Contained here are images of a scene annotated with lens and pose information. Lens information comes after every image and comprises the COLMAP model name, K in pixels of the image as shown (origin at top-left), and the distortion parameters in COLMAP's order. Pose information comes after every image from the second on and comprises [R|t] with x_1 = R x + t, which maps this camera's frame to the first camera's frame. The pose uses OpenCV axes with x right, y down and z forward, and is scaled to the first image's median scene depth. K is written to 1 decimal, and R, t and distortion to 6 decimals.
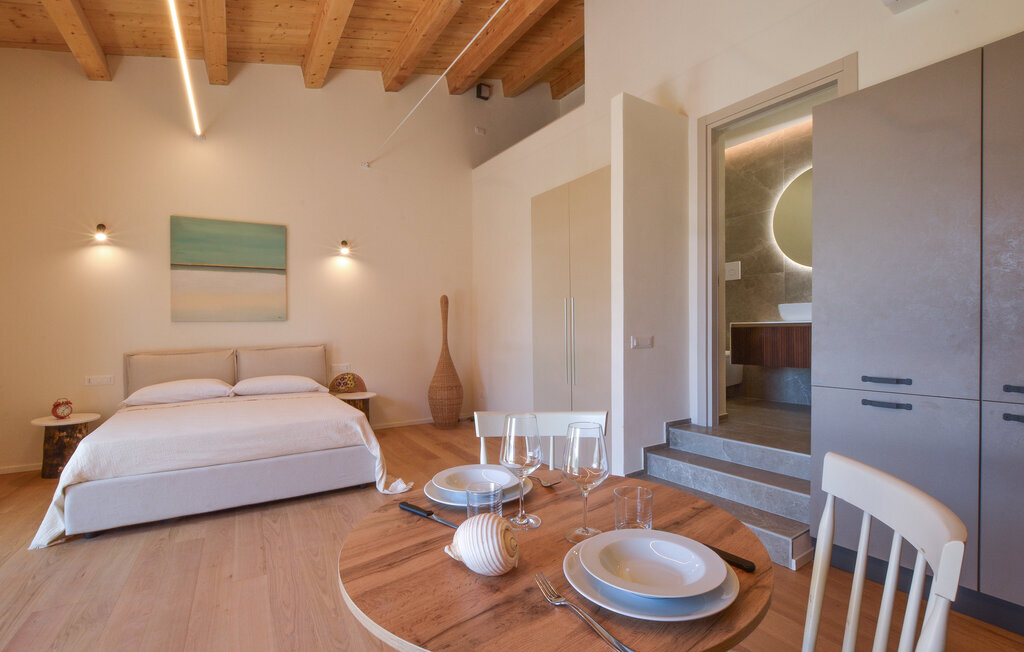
lens RADIAL K [[473.6, 0, 495.0], [0, 473.6, 327.9], [0, 0, 1]] dist [-0.026753, 0.004077]
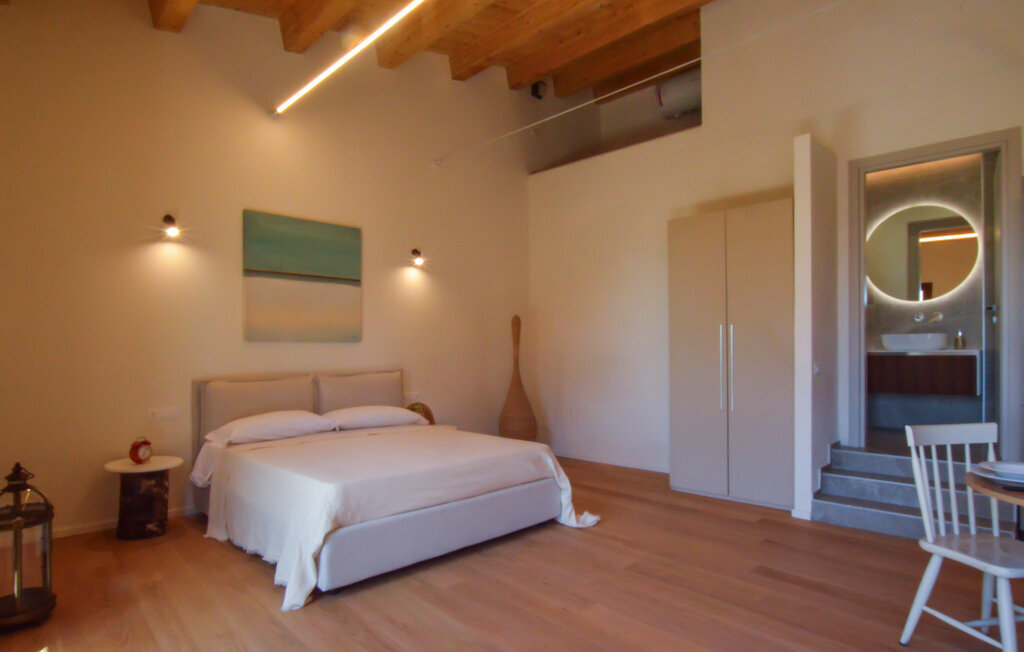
lens RADIAL K [[583.2, 0, 474.0], [0, 583.2, 344.5], [0, 0, 1]] dist [-0.012104, 0.000465]
pose [[0.973204, 0.015627, 0.229410, -0.605537], [-0.013272, 0.999842, -0.011806, 0.000653], [-0.229558, 0.008445, 0.973258, -0.076902]]
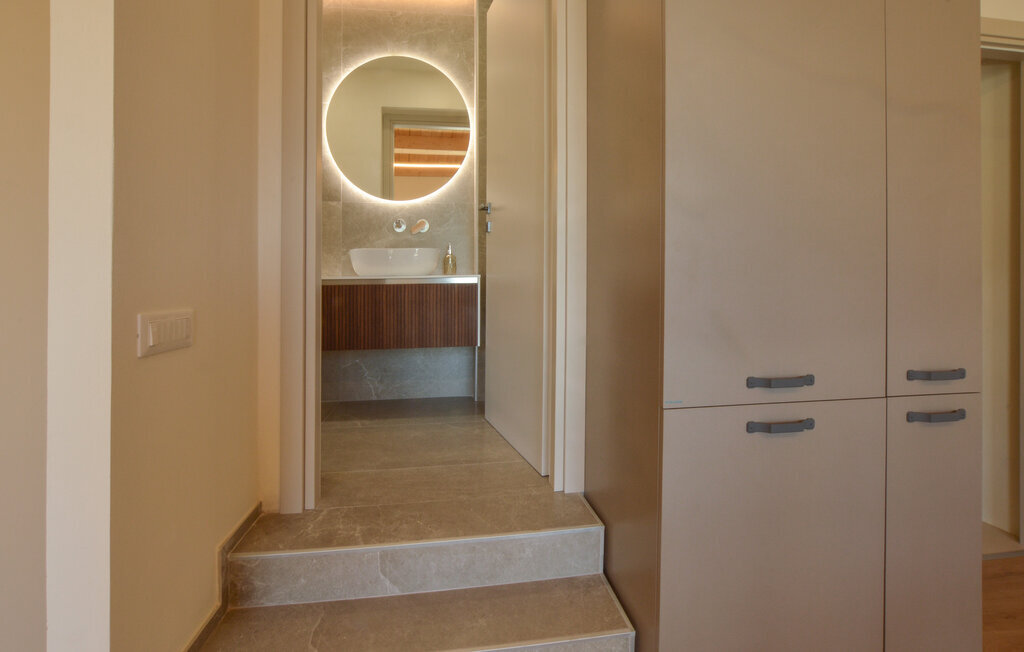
lens RADIAL K [[473.6, 0, 492.4], [0, 473.6, 278.5], [0, 0, 1]] dist [-0.026753, 0.004077]
pose [[0.415870, 0.018778, 0.909230, 0.106248], [-0.000910, 0.999795, -0.020232, 0.002226], [-0.909423, 0.007586, 0.415802, 0.560401]]
